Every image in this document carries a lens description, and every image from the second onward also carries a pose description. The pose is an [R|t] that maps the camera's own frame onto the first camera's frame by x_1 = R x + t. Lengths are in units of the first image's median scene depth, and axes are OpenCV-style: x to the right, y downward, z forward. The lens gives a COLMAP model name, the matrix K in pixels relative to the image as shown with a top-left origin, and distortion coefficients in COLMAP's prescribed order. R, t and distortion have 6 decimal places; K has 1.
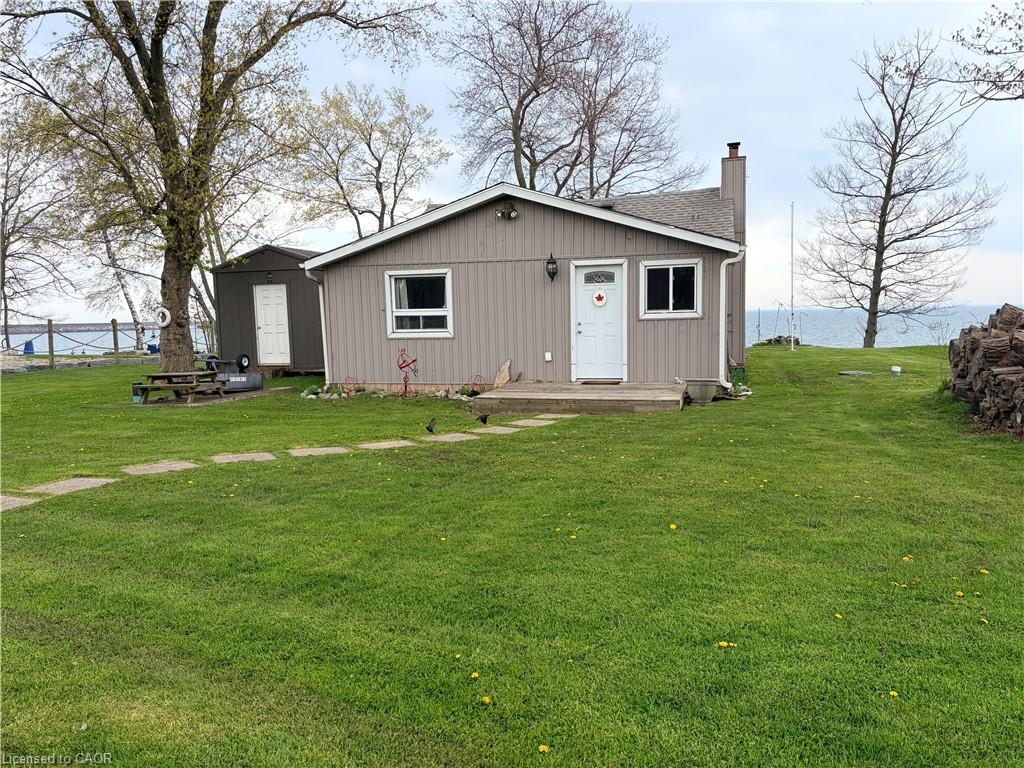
lens RADIAL K [[764.5, 0, 515.7], [0, 764.5, 399.4], [0, 0, 1]] dist [0.073681, -0.079705]
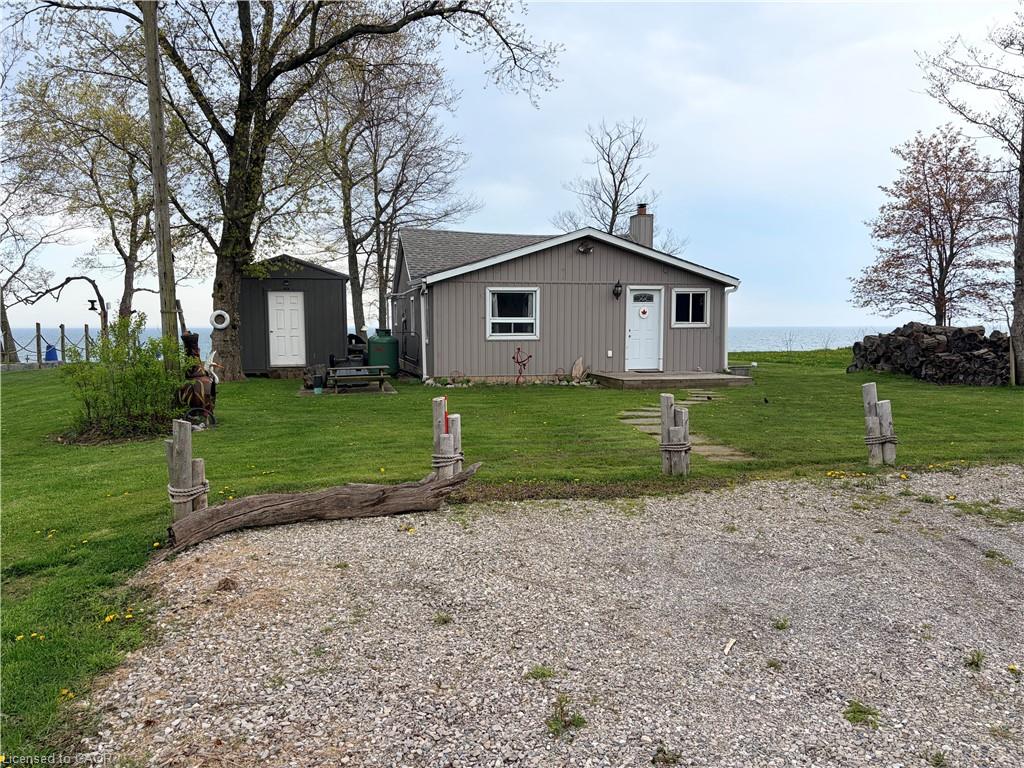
lens RADIAL K [[764.5, 0, 515.7], [0, 764.5, 399.4], [0, 0, 1]] dist [0.073681, -0.079705]
pose [[0.879529, -0.027677, 0.475040, -0.637007], [0.036985, 0.999263, -0.010259, 0.028434], [-0.474406, 0.026592, 0.879905, -0.111750]]
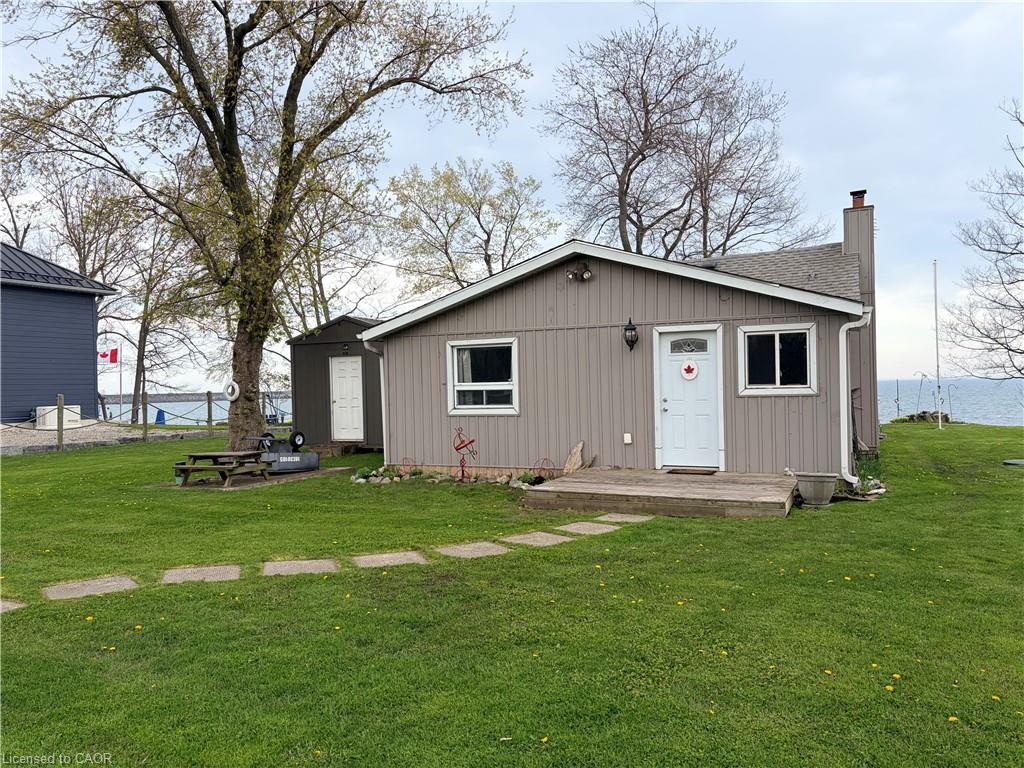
lens RADIAL K [[764.5, 0, 515.7], [0, 764.5, 399.4], [0, 0, 1]] dist [0.073681, -0.079705]
pose [[0.987638, 0.004232, -0.156694, 0.043920], [-0.018235, 0.995950, -0.088036, -0.018784], [0.155687, 0.089805, 0.983716, 0.118747]]
